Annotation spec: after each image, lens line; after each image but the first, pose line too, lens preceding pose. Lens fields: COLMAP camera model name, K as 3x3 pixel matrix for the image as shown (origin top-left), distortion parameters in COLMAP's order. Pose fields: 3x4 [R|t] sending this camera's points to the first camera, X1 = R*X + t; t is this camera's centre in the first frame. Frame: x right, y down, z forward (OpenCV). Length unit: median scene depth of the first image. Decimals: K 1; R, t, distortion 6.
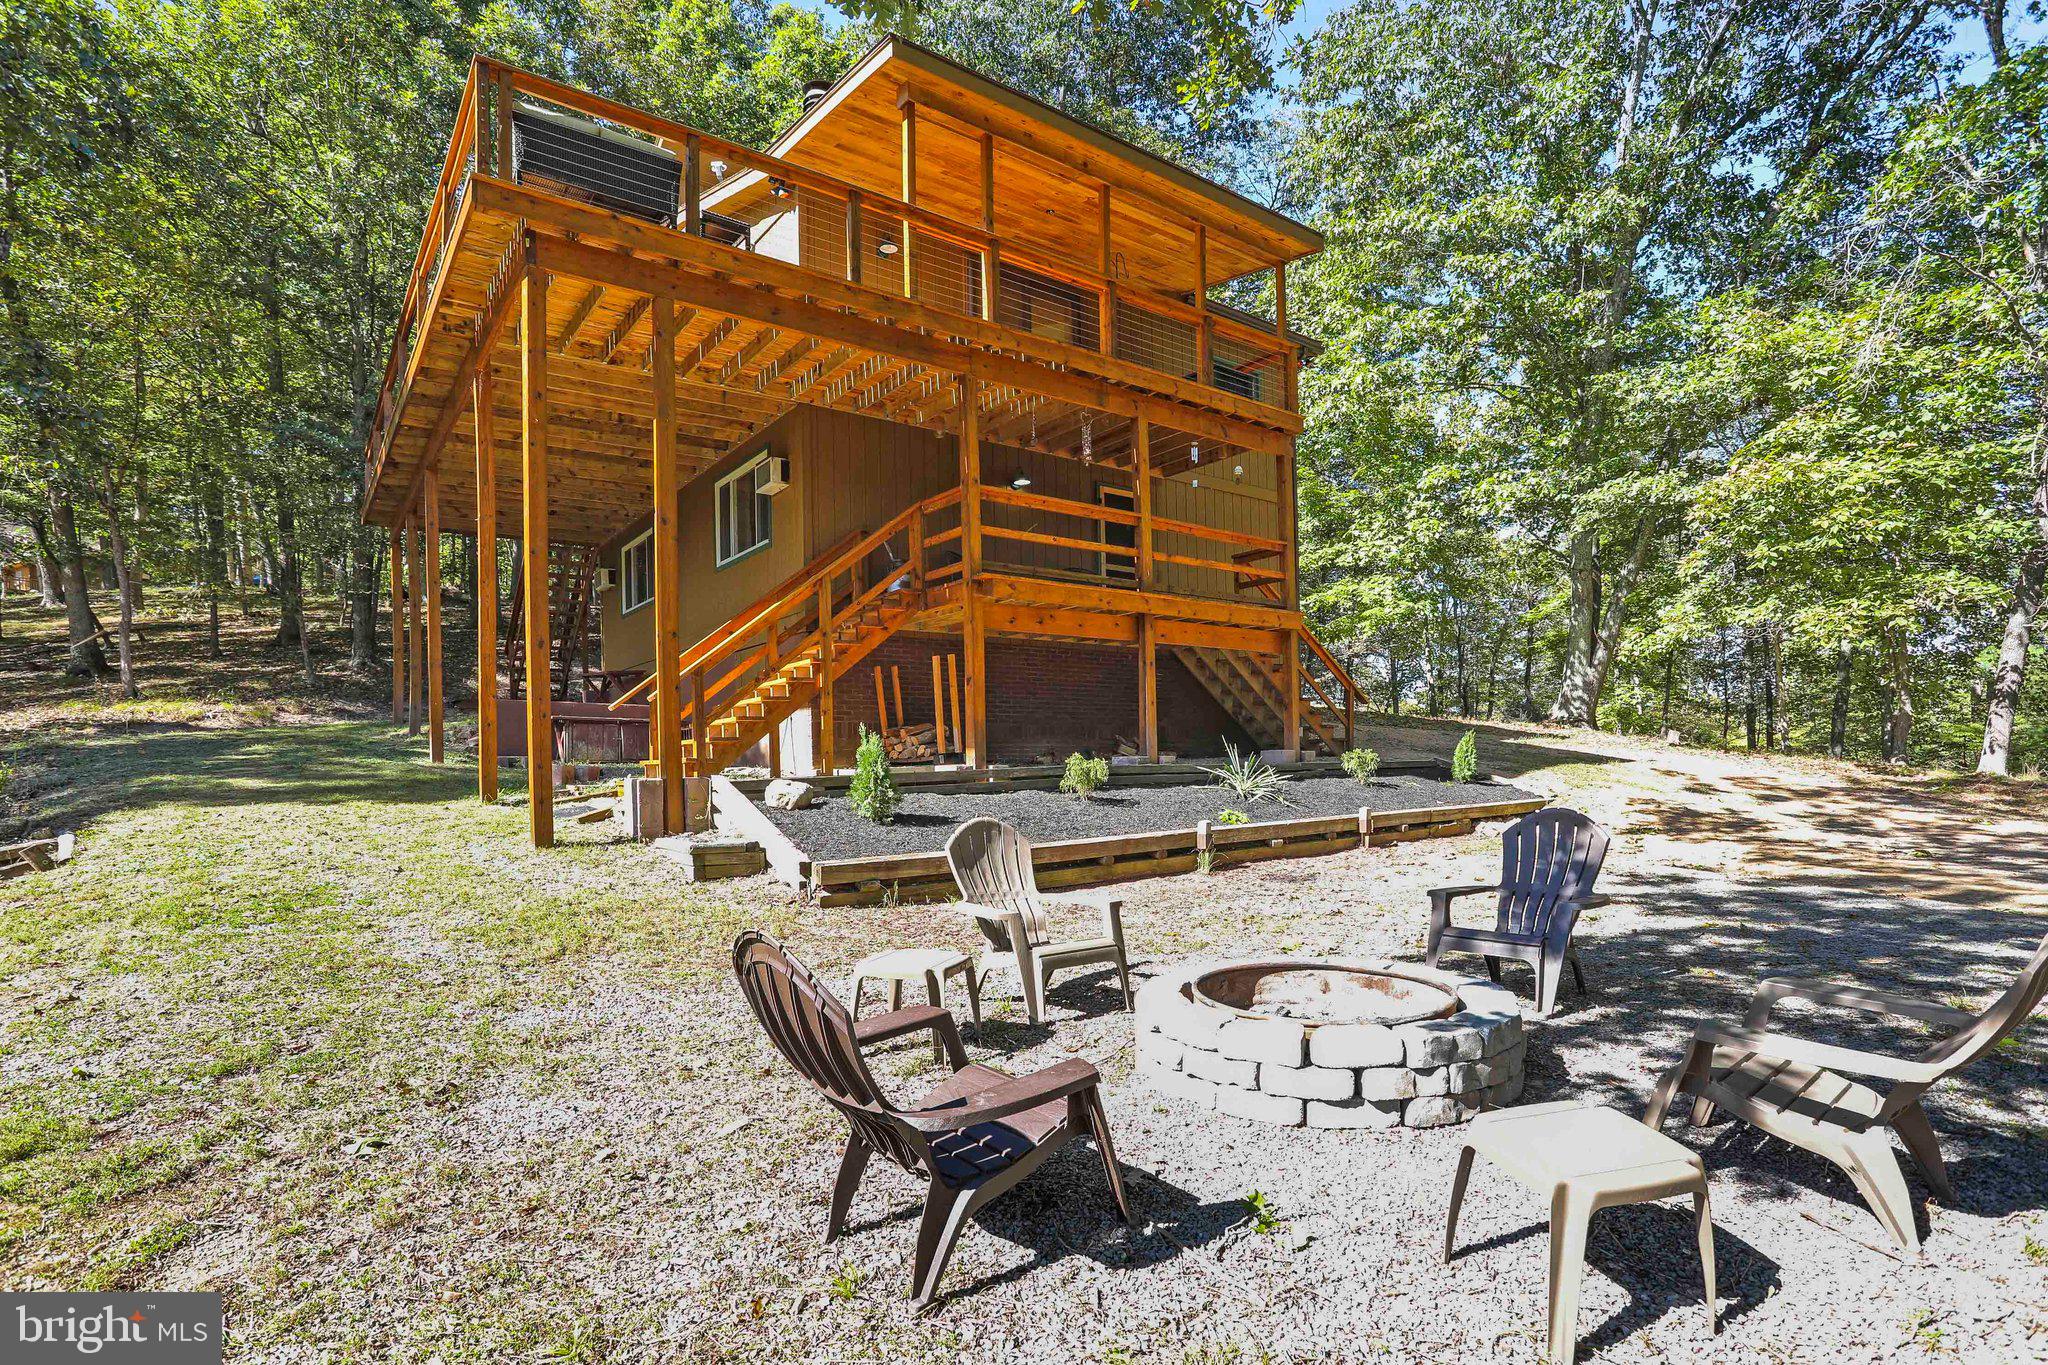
lens RADIAL K [[1030.5, 0, 1022.4], [0, 1030.5, 732.8], [0, 0, 1]] dist [-0.072707, -0.000129]
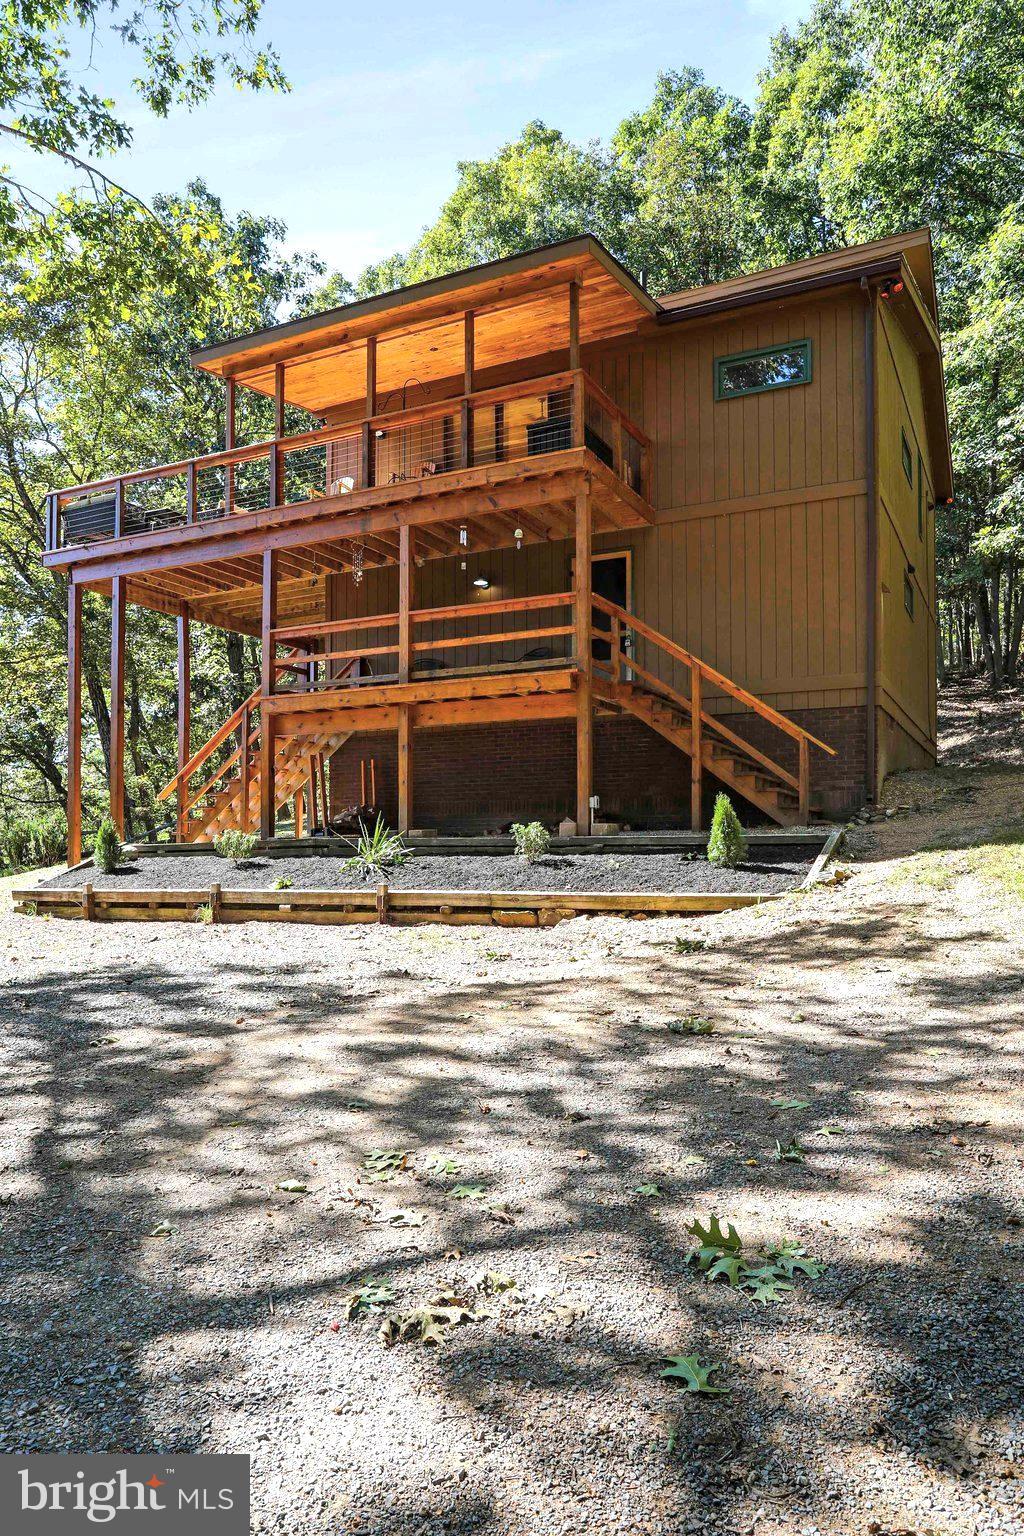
lens RADIAL K [[1033.5, 0, 509.4], [0, 1033.5, 802.7], [0, 0, 1]] dist [-0.037262, 0.003450]
pose [[0.436091, -0.013858, -0.899796, 1.126008], [0.038634, 0.999248, 0.003334, -0.007121], [0.899073, -0.036217, 0.436299, 0.557479]]
